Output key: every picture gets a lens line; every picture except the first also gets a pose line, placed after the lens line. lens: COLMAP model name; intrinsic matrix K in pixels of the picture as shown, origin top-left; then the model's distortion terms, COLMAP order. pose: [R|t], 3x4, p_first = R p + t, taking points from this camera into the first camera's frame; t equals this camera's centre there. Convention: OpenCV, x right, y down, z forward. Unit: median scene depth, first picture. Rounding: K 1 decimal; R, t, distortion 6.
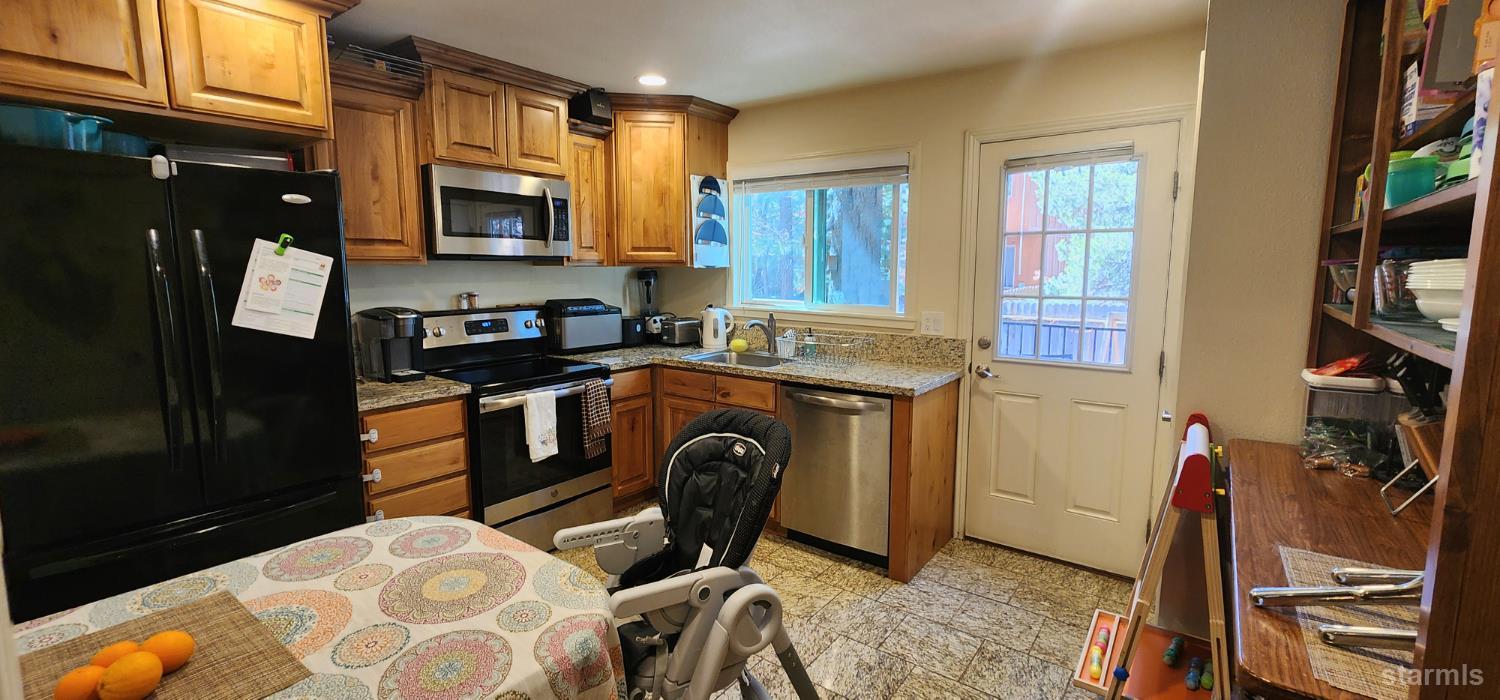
lens RADIAL K [[619.2, 0, 750.0], [0, 619.2, 350.0], [0, 0, 1]] dist [0.000759, 0.000079]
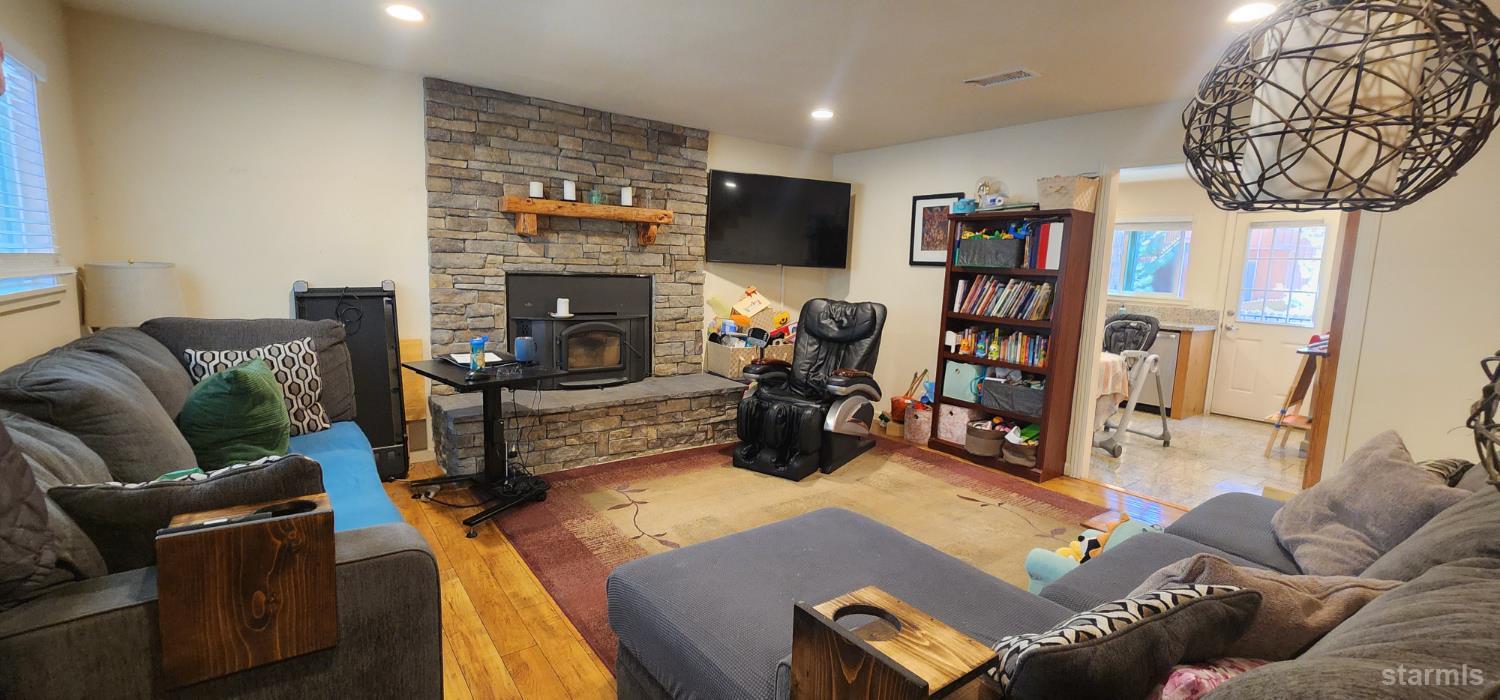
lens RADIAL K [[619.2, 0, 750.0], [0, 619.2, 350.0], [0, 0, 1]] dist [0.000759, 0.000079]
pose [[0.959604, 0.062911, -0.274230, -0.556231], [-0.065639, 0.997843, -0.000775, 0.211790], [0.273590, 0.018744, 0.961664, -1.349985]]
